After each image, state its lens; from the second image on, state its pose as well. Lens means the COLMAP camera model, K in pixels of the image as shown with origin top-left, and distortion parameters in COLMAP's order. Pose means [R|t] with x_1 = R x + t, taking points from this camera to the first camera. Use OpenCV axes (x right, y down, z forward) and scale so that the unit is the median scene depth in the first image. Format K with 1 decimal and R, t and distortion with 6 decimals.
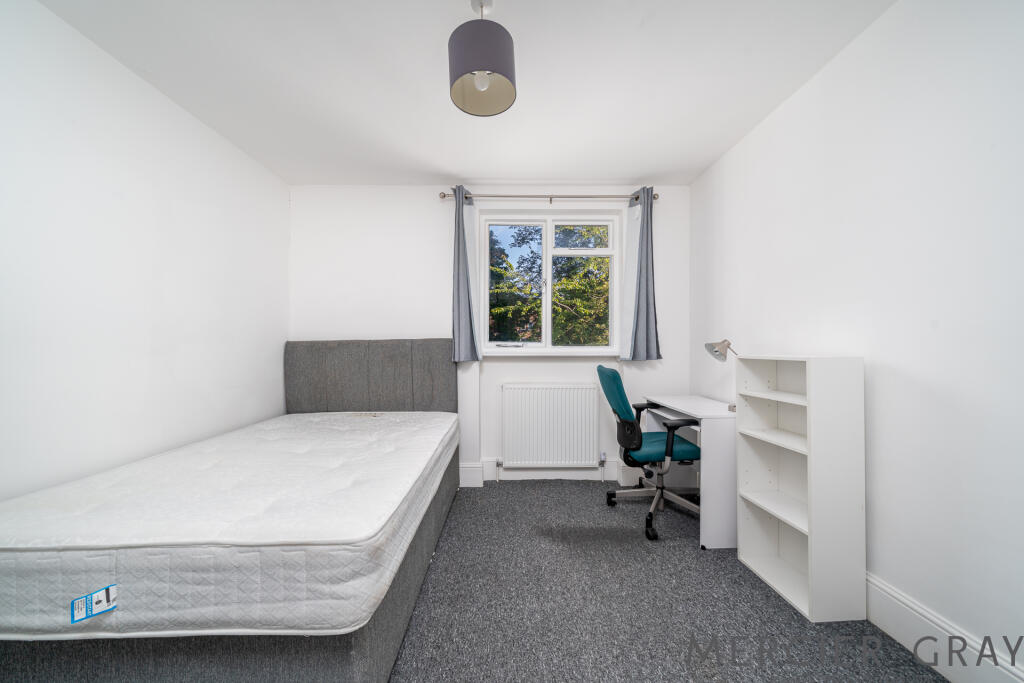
lens RADIAL K [[370.6, 0, 512.7], [0, 370.6, 343.9], [0, 0, 1]] dist [-0.001346, -0.000021]
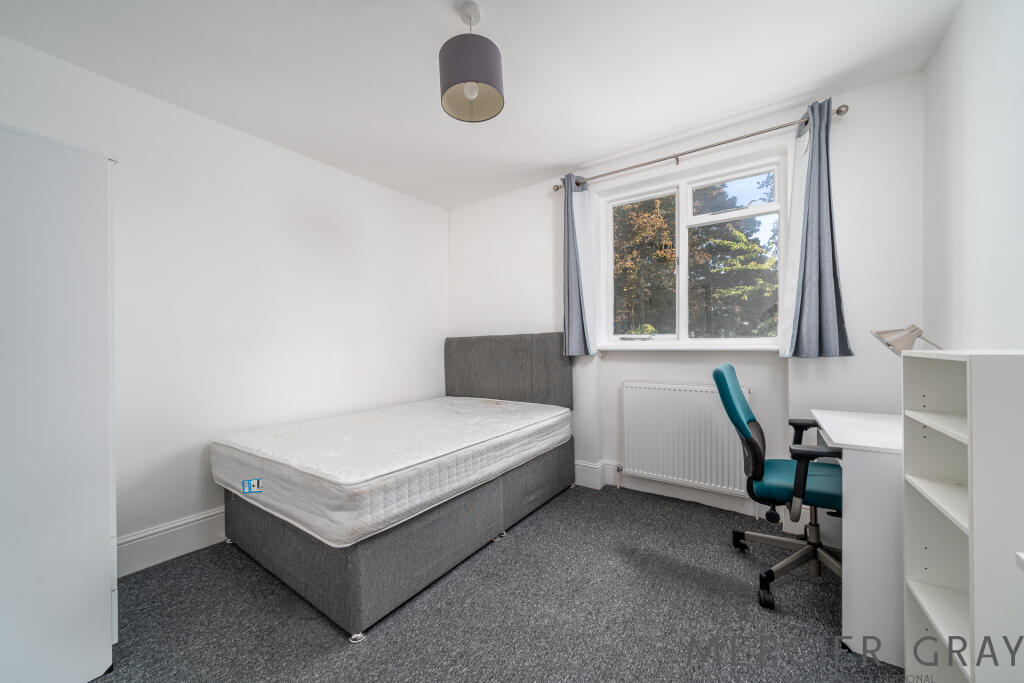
lens RADIAL K [[395.2, 0, 512.0], [0, 395.2, 341.5], [0, 0, 1]] dist [-0.001218, -0.000088]
pose [[0.796841, -0.009054, -0.604121, 0.357370], [0.016900, 0.999830, 0.007306, 0.000349], [0.603953, -0.016031, 0.796859, 0.080062]]
